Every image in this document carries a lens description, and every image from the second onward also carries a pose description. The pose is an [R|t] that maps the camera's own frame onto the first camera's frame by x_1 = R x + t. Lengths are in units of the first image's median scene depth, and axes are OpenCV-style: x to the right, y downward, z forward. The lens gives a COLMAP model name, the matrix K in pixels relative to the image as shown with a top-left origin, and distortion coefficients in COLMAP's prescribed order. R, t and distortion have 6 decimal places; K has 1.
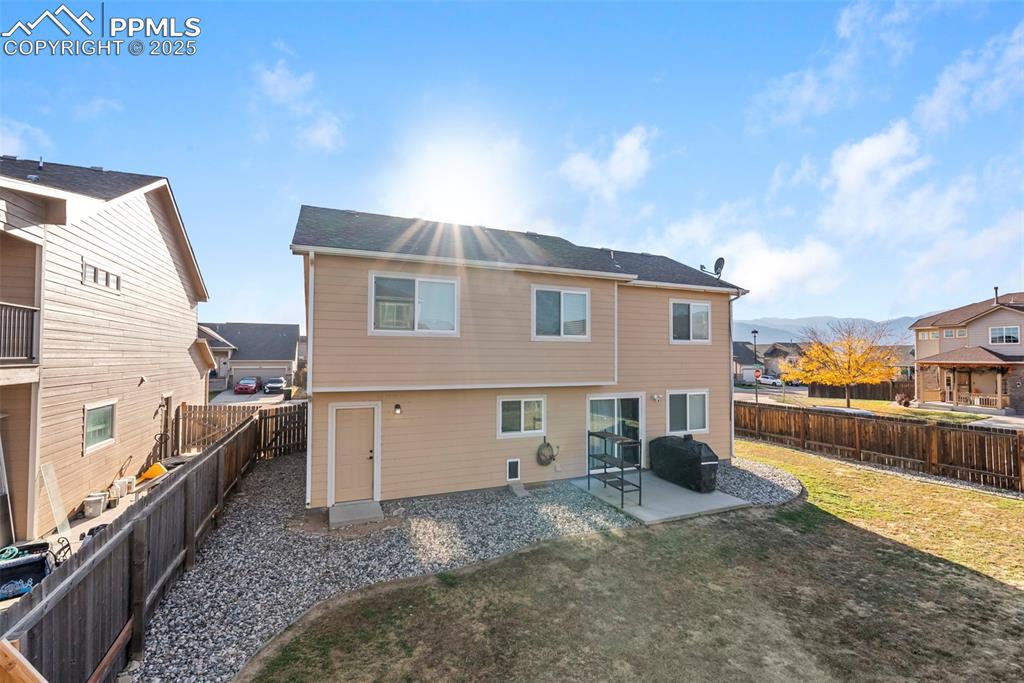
lens RADIAL K [[450.0, 0, 512.0], [0, 450.0, 341.5], [0, 0, 1]] dist [-0.004267, -0.000312]
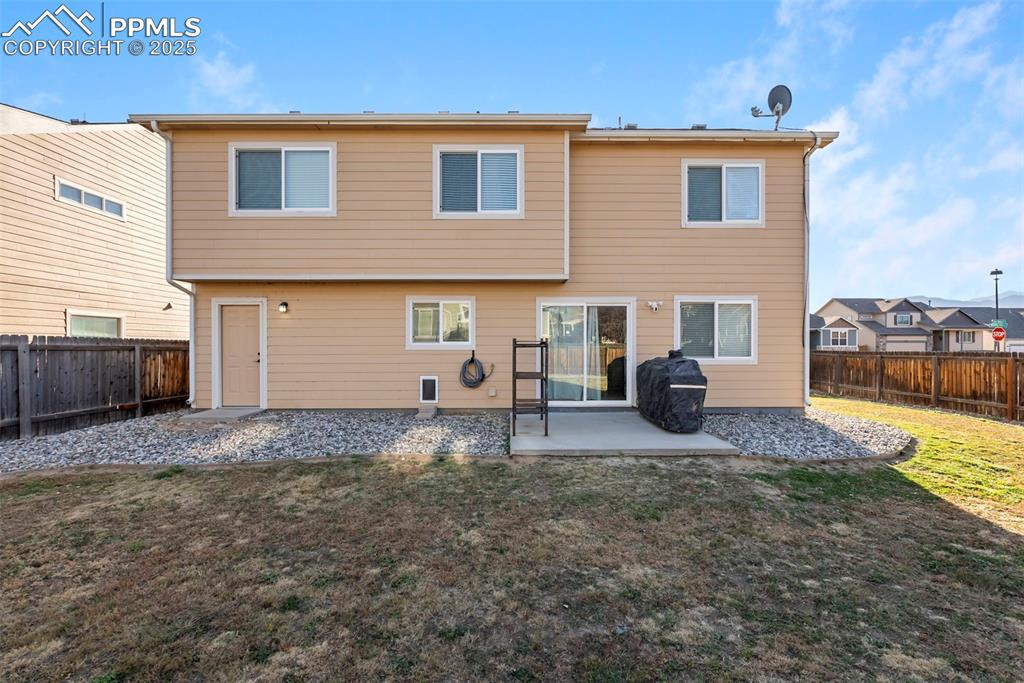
lens RADIAL K [[453.9, 0, 509.4], [0, 453.9, 346.8], [0, 0, 1]] dist [-0.006004, -0.000360]
pose [[0.921506, -0.002509, -0.388356, 0.486520], [0.017005, 0.999281, 0.033894, 0.202309], [0.387992, -0.037837, 0.920886, 0.350891]]
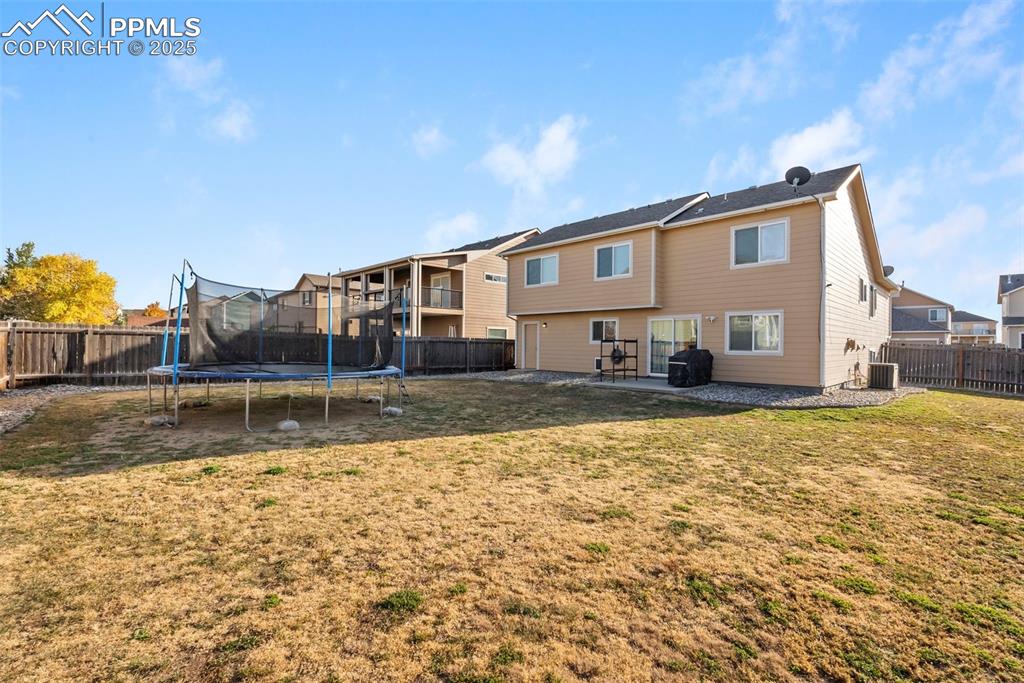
lens RADIAL K [[453.9, 0, 509.4], [0, 453.9, 346.8], [0, 0, 1]] dist [-0.006004, -0.000360]
pose [[0.350065, 0.004311, -0.936716, 1.531291], [0.023182, 0.999643, 0.013265, 0.213025], [0.936439, -0.026359, 0.349840, 0.154898]]
